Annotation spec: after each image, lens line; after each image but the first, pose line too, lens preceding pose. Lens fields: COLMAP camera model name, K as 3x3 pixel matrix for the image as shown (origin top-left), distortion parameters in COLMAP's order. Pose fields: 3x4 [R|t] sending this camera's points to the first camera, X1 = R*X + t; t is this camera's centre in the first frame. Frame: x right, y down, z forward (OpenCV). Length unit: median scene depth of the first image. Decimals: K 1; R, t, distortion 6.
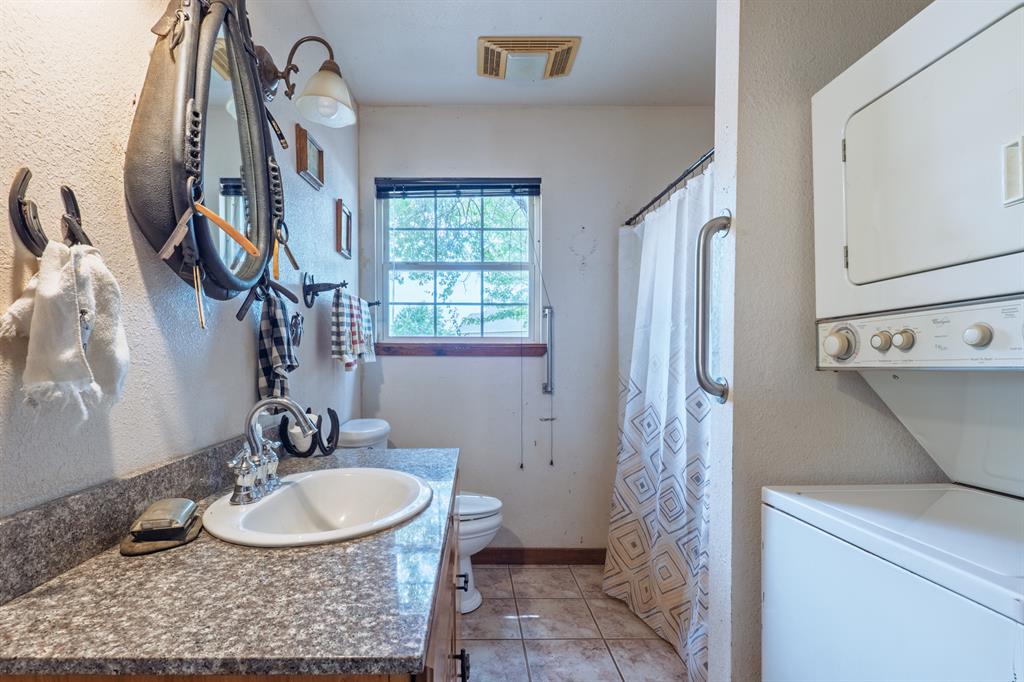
lens RADIAL K [[470.4, 0, 511.9], [0, 470.4, 387.1], [0, 0, 1]] dist [-0.002215, -0.000132]
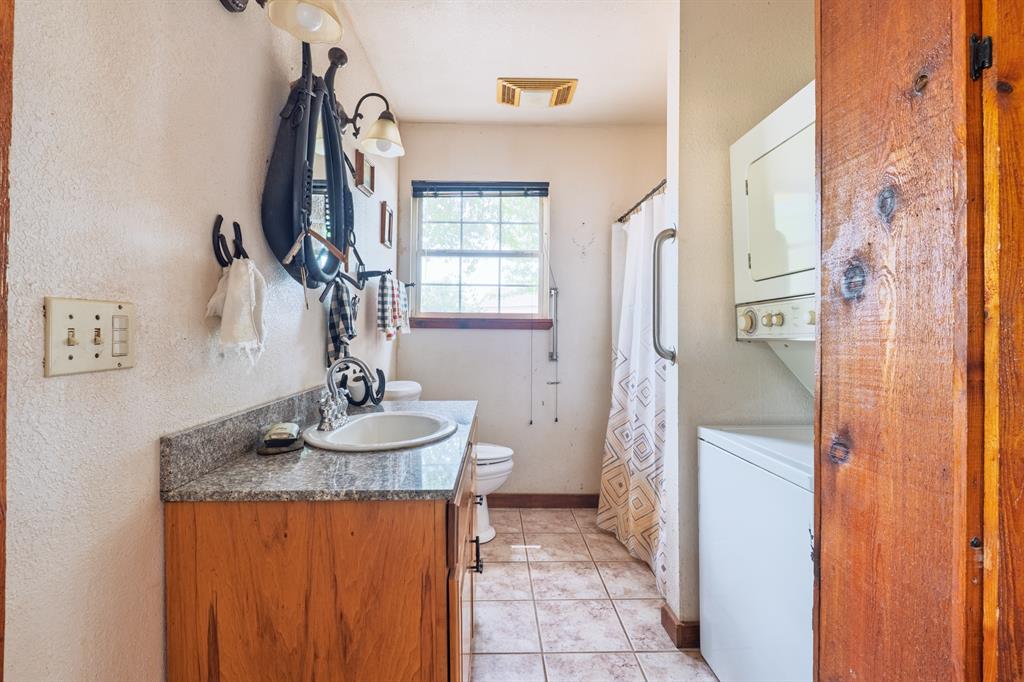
lens RADIAL K [[468.3, 0, 512.6], [0, 468.3, 338.0], [0, 0, 1]] dist [-0.008405, 0.000072]
pose [[0.998955, 0.007726, -0.045047, 0.032980], [-0.009865, 0.998825, -0.047448, 0.015968], [0.044628, 0.047843, 0.997857, -0.232788]]
